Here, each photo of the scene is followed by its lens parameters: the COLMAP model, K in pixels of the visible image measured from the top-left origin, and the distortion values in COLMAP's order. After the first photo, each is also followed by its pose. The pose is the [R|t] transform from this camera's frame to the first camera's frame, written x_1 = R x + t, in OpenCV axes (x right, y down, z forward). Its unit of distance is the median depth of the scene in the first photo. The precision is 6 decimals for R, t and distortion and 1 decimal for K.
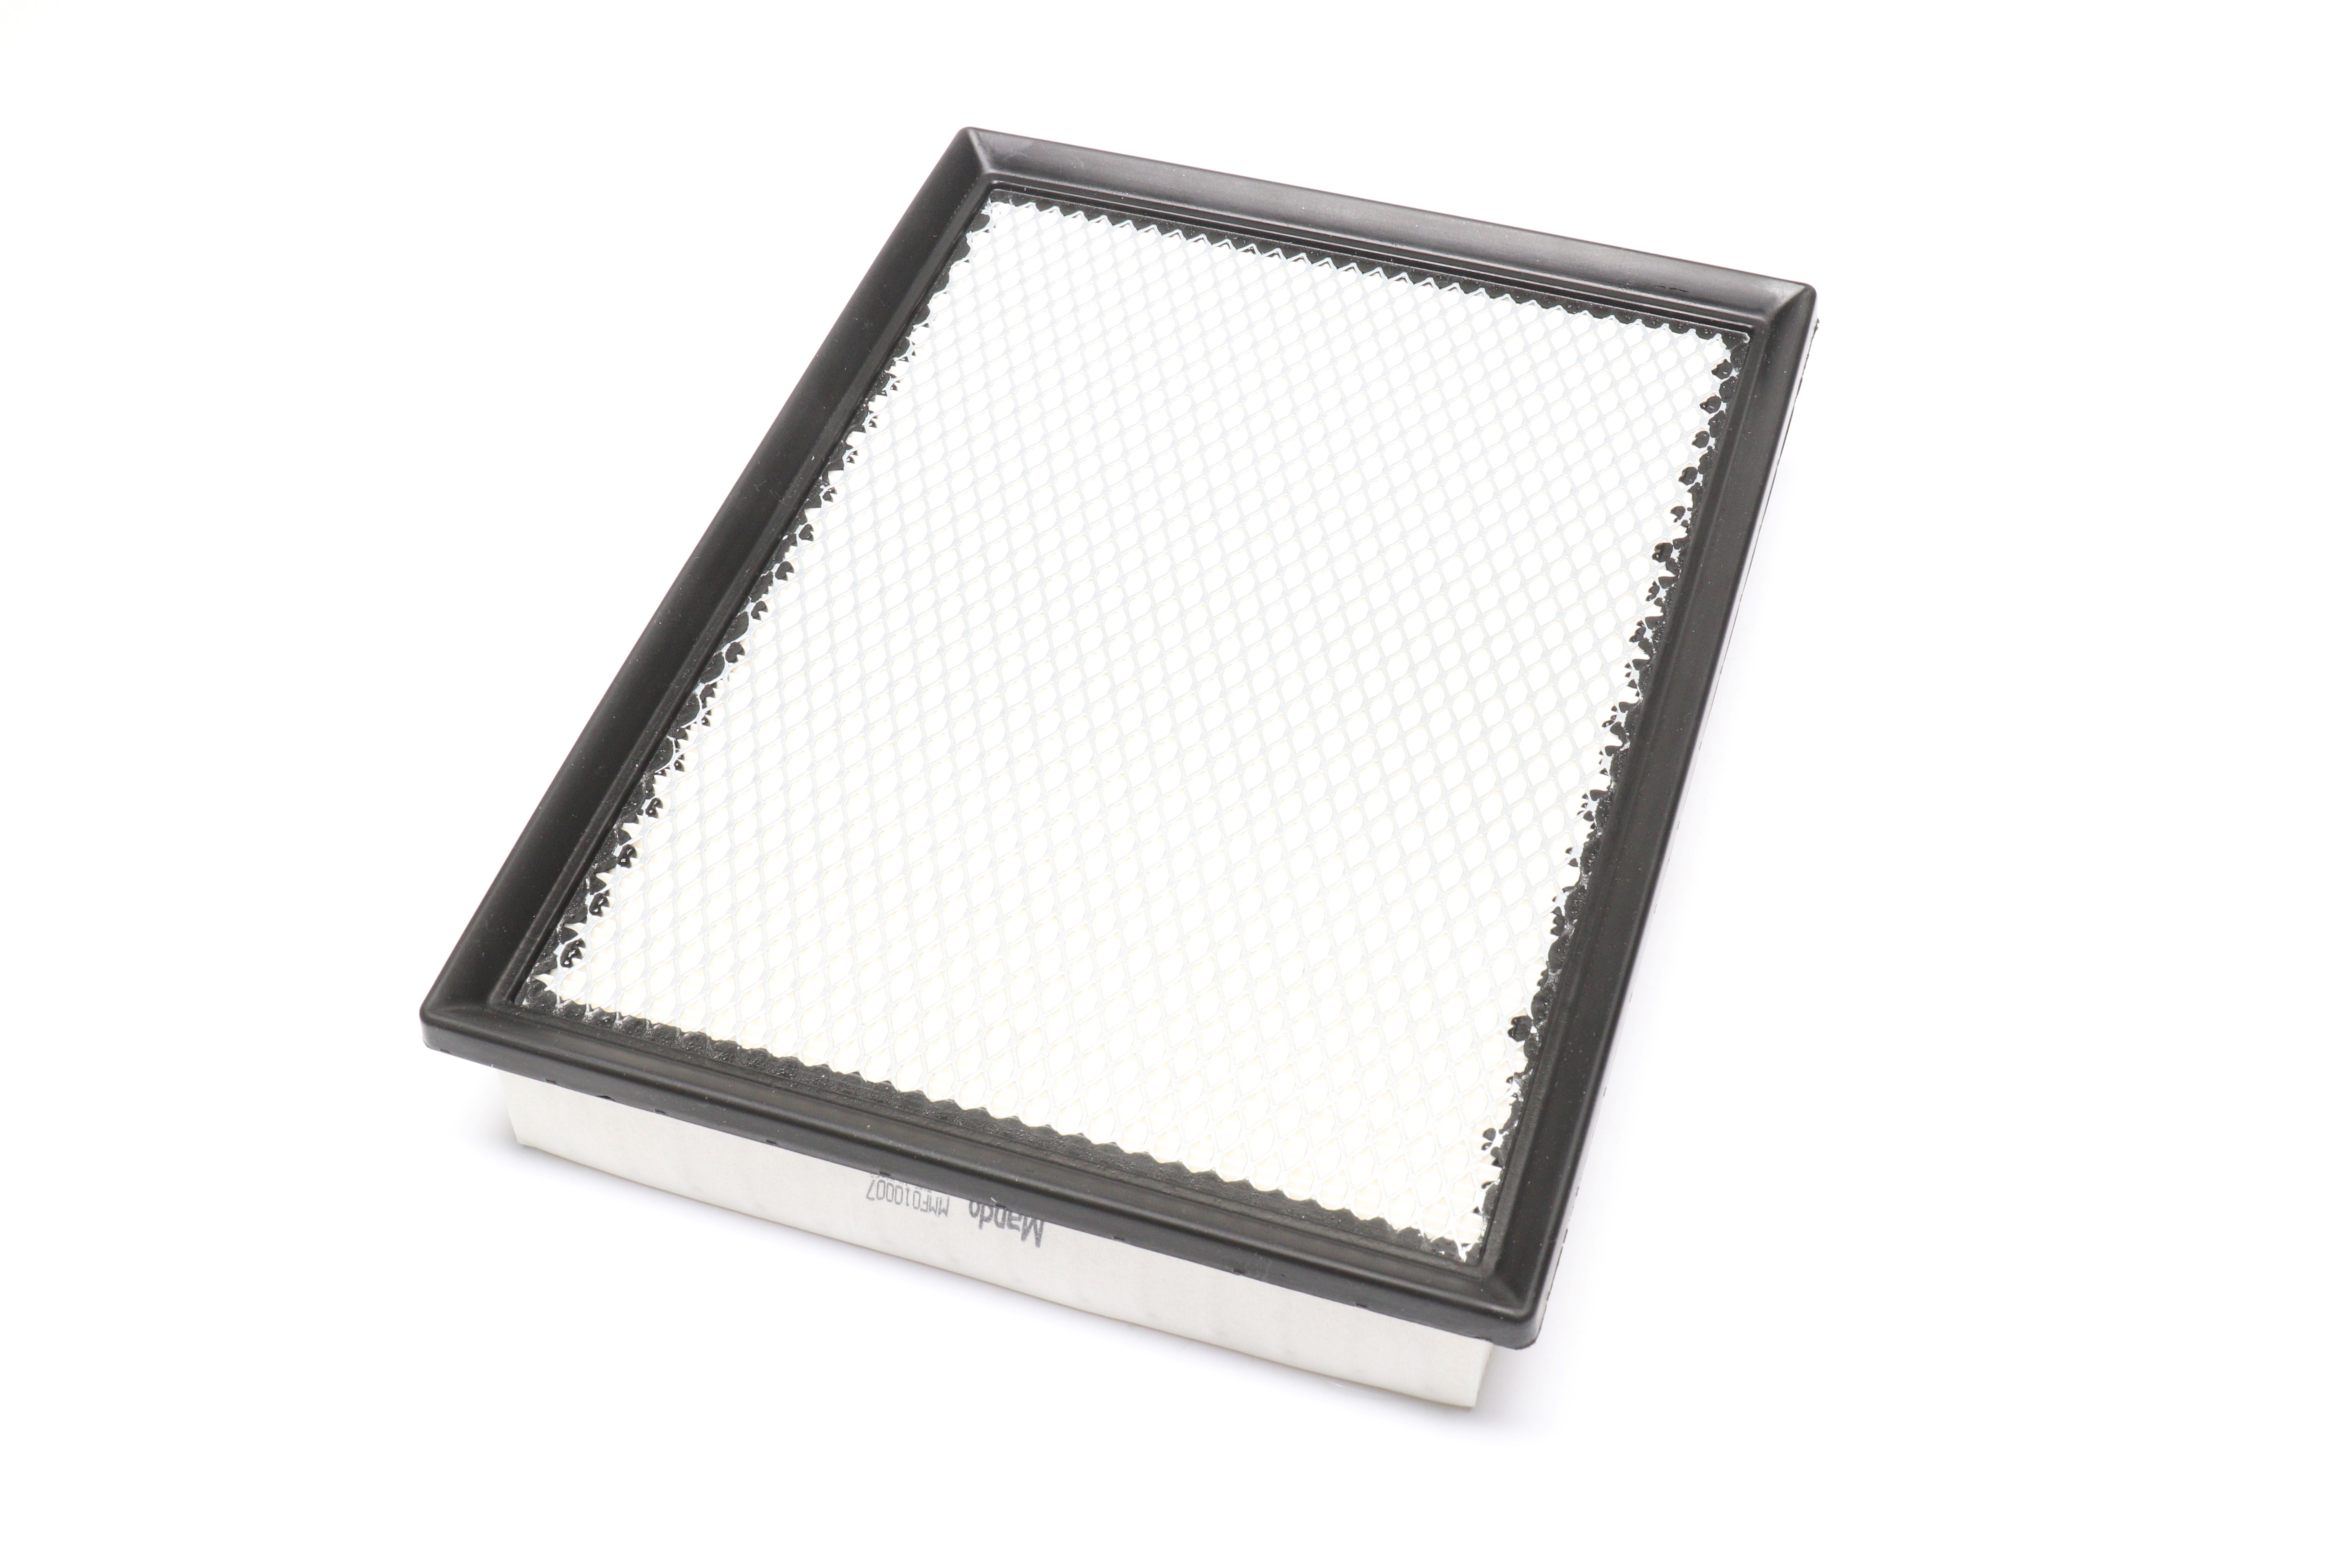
lens RADIAL K [[2918.3, 0, 1148.5], [0, 2918.3, 778.7], [0, 0, 1]] dist [-0.091939, -0.036152]
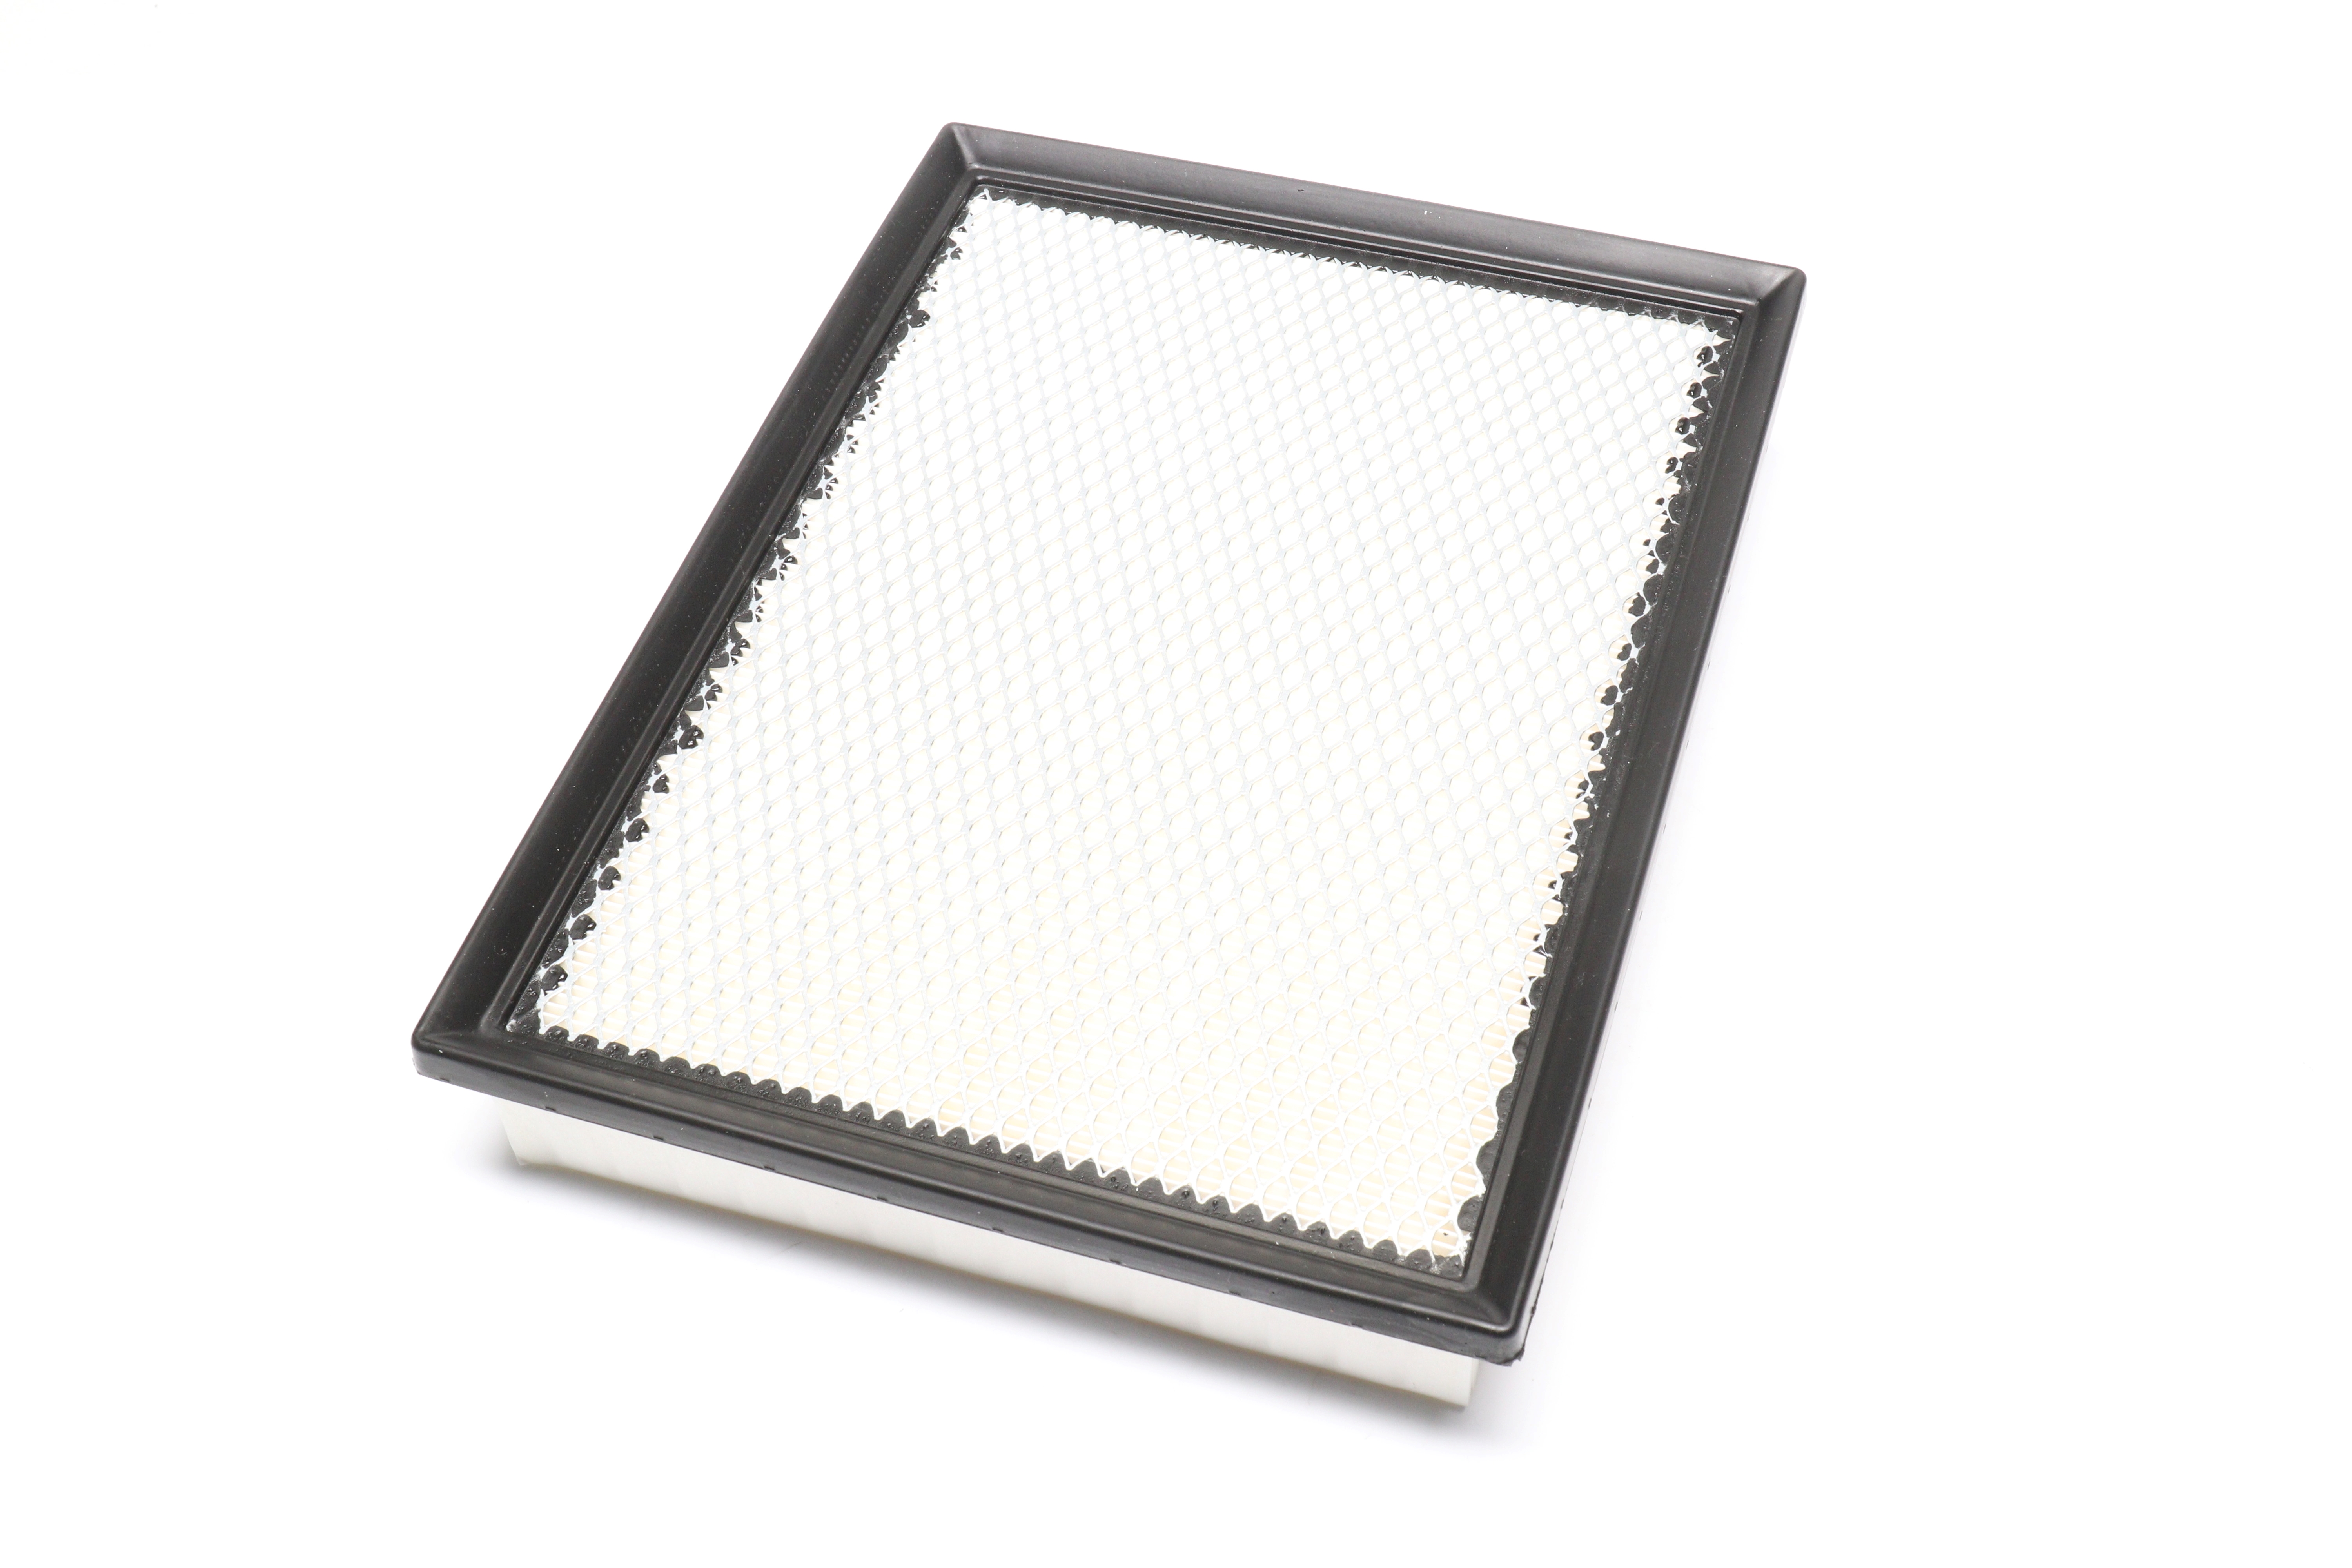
lens RADIAL K [[2918.3, 0, 1148.5], [0, 2918.3, 778.7], [0, 0, 1]] dist [-0.091939, -0.036152]
pose [[-0.998228, 0.041569, 0.042573, -0.014379], [0.035549, -0.157117, 0.986940, -1.060290], [0.047715, 0.986705, 0.155361, 0.905545]]
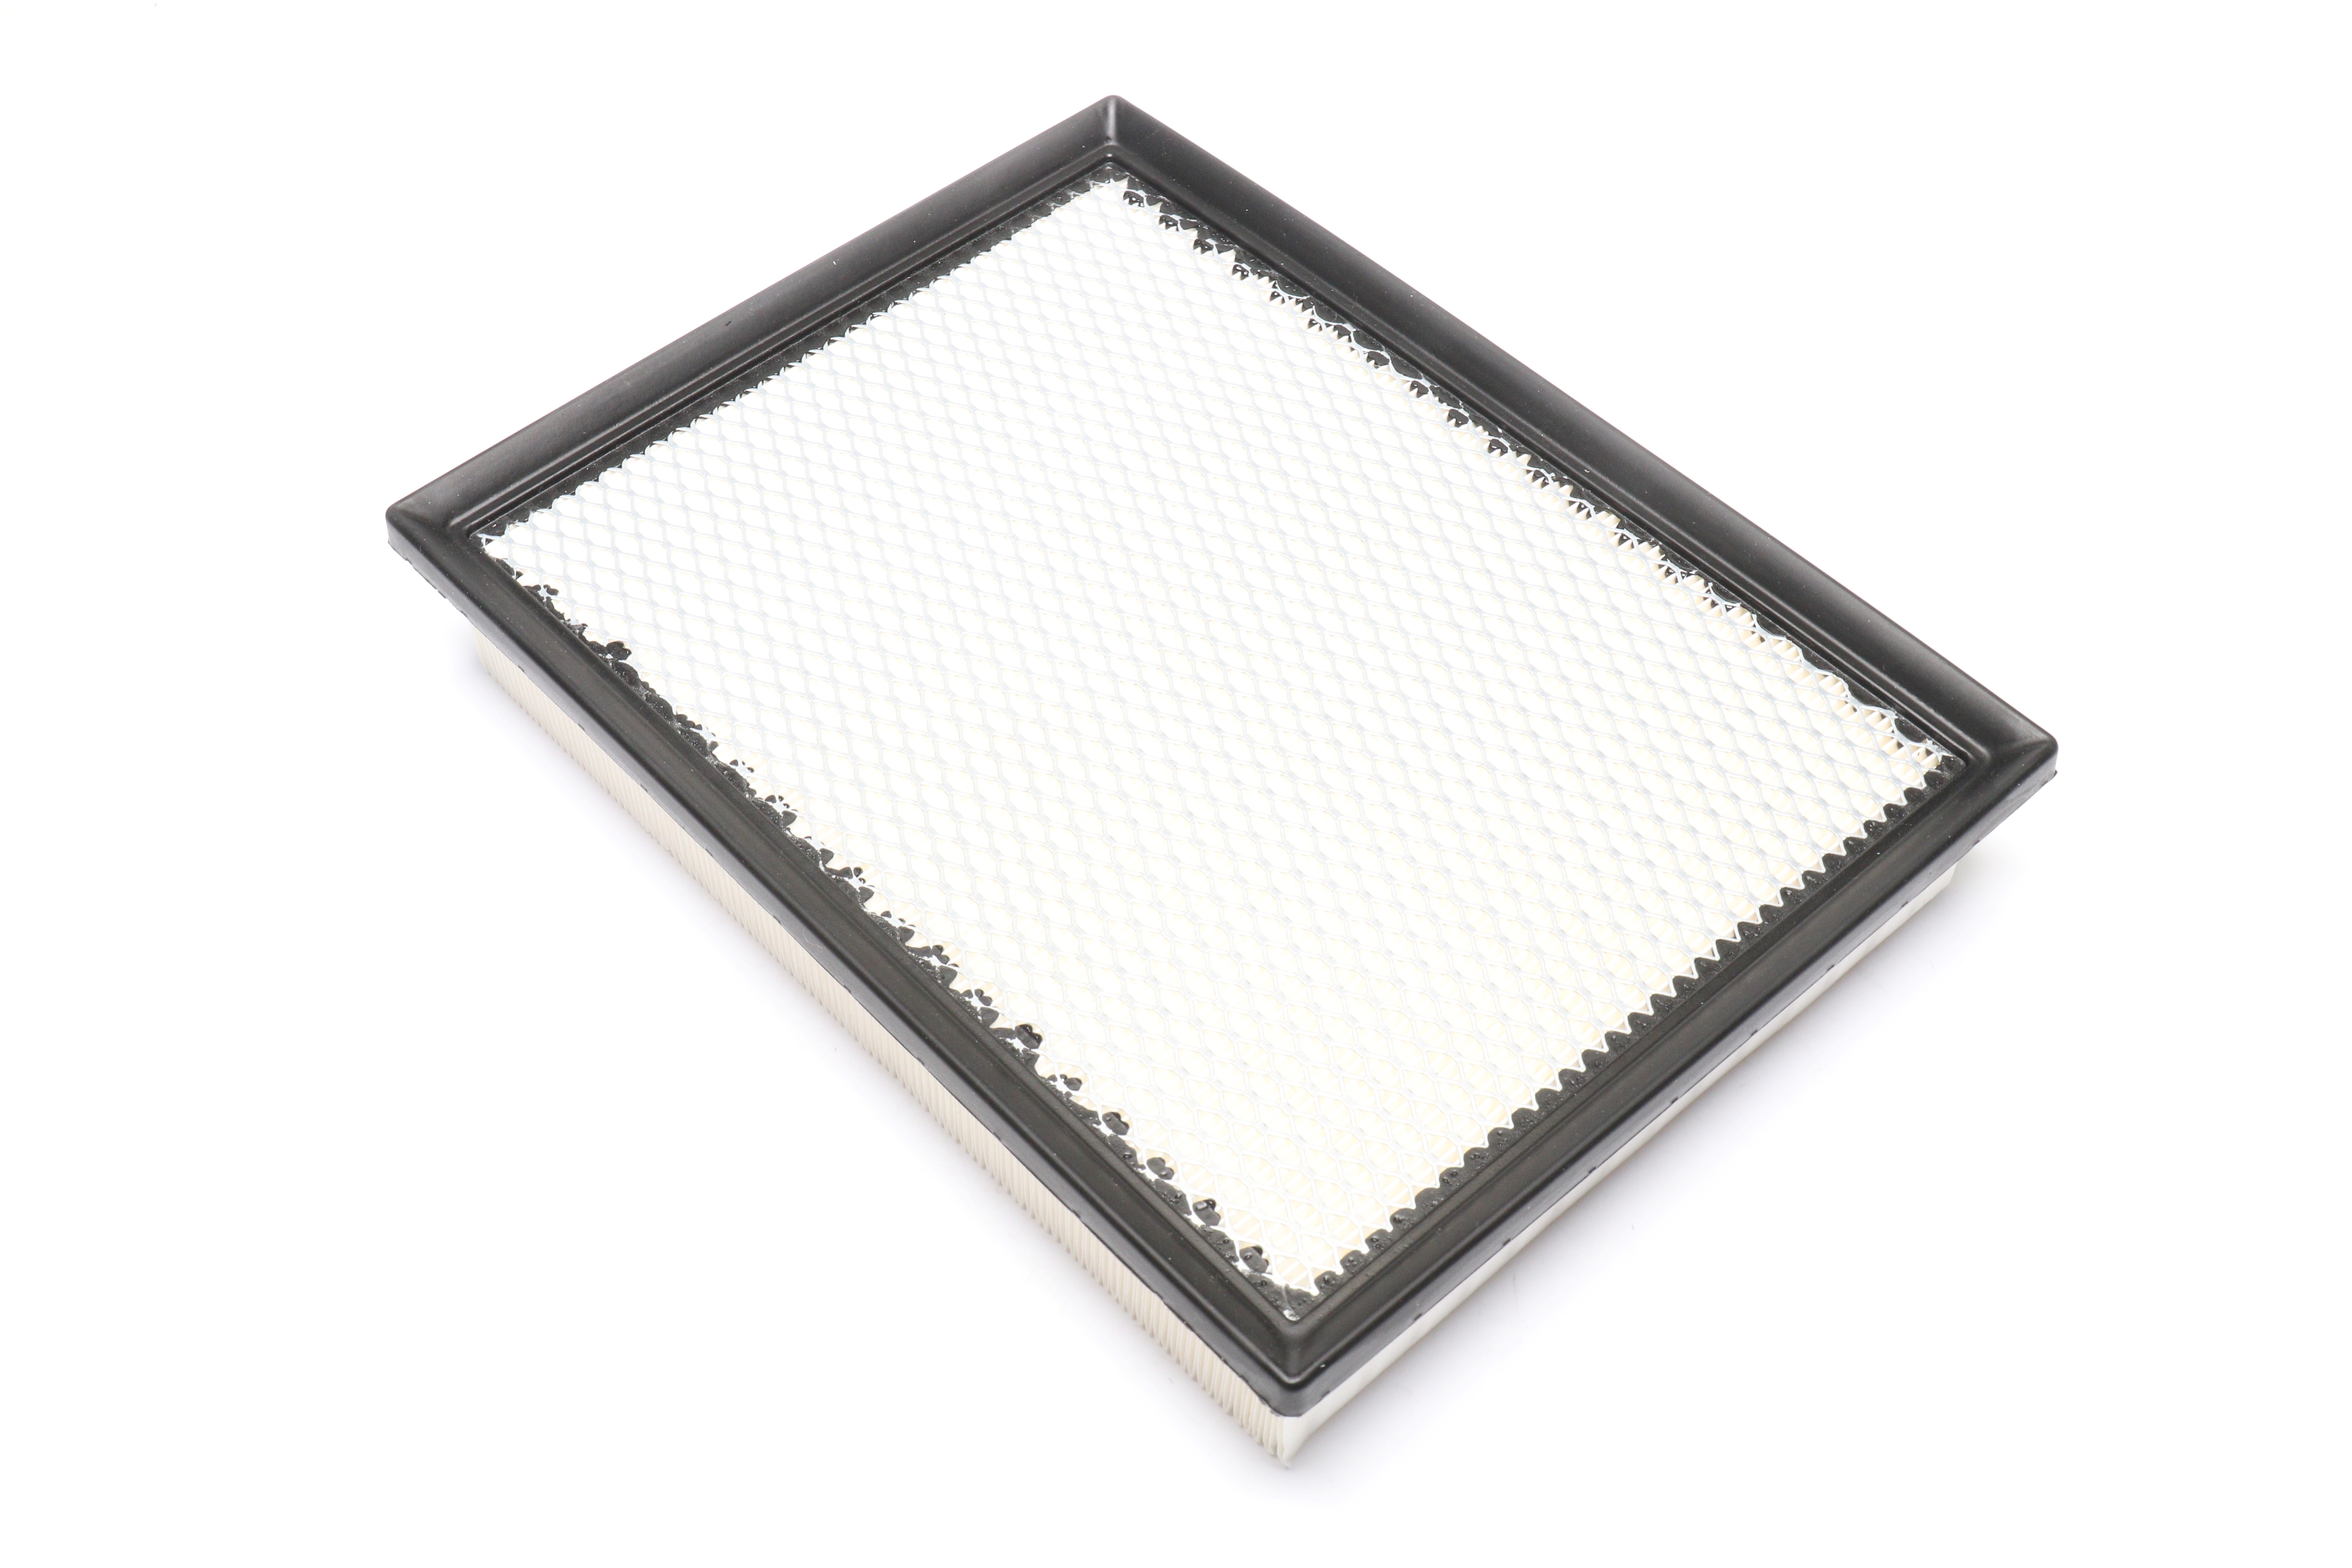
lens RADIAL K [[2918.3, 0, 1148.5], [0, 2918.3, 778.7], [0, 0, 1]] dist [-0.091939, -0.036152]
pose [[-0.498765, 0.686421, -0.529207, 0.590981], [-0.629789, 0.132472, 0.765387, -0.810944], [0.595482, 0.715037, 0.366228, 0.670818]]
